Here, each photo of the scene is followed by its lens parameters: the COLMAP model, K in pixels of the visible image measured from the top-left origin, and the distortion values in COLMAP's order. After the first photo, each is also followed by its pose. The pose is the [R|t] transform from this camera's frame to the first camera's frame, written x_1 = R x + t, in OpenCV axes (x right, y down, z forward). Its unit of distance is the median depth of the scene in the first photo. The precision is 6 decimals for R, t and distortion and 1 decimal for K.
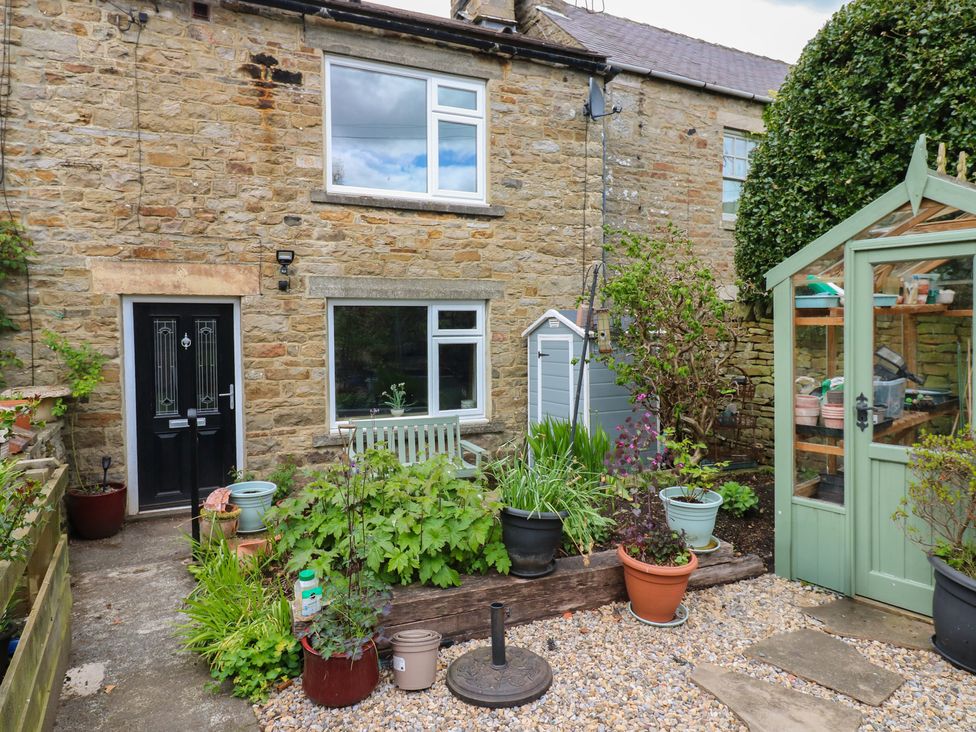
lens RADIAL K [[692.5, 0, 489.1], [0, 692.5, 365.8], [0, 0, 1]] dist [-0.003871, -0.011514]
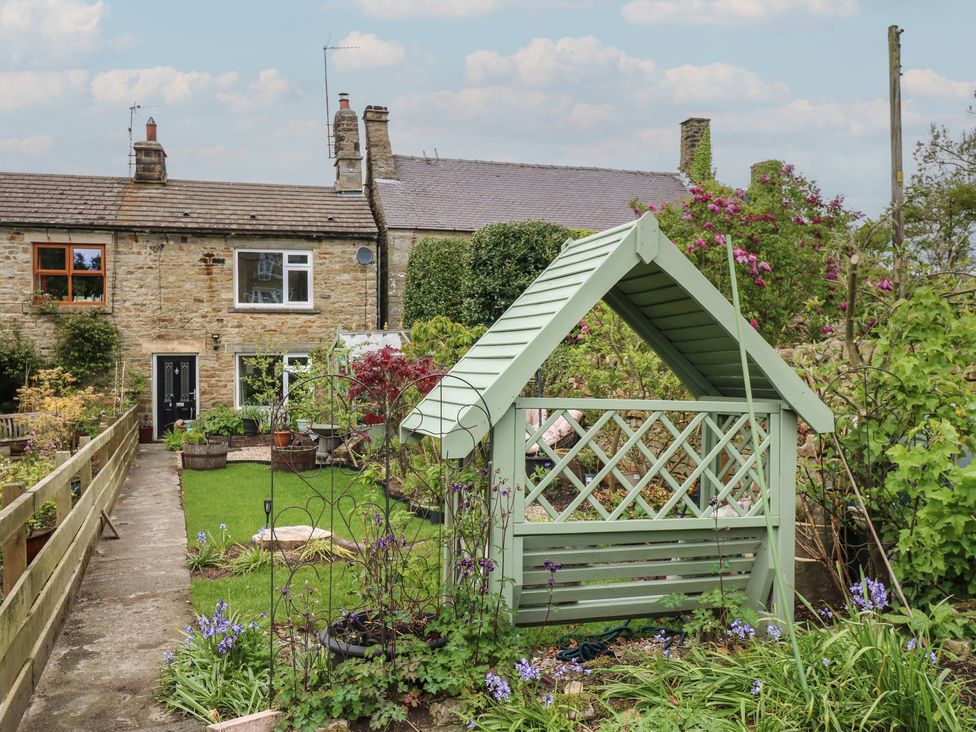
lens RADIAL K [[1090.8, 0, 487.7], [0, 1090.8, 366.6], [0, 0, 1]] dist [-0.009950, 0.000000]
pose [[0.981820, 0.008446, -0.189628, 1.367019], [-0.013201, 0.999629, -0.023829, 0.025939], [0.189356, 0.025899, 0.981567, -2.565604]]
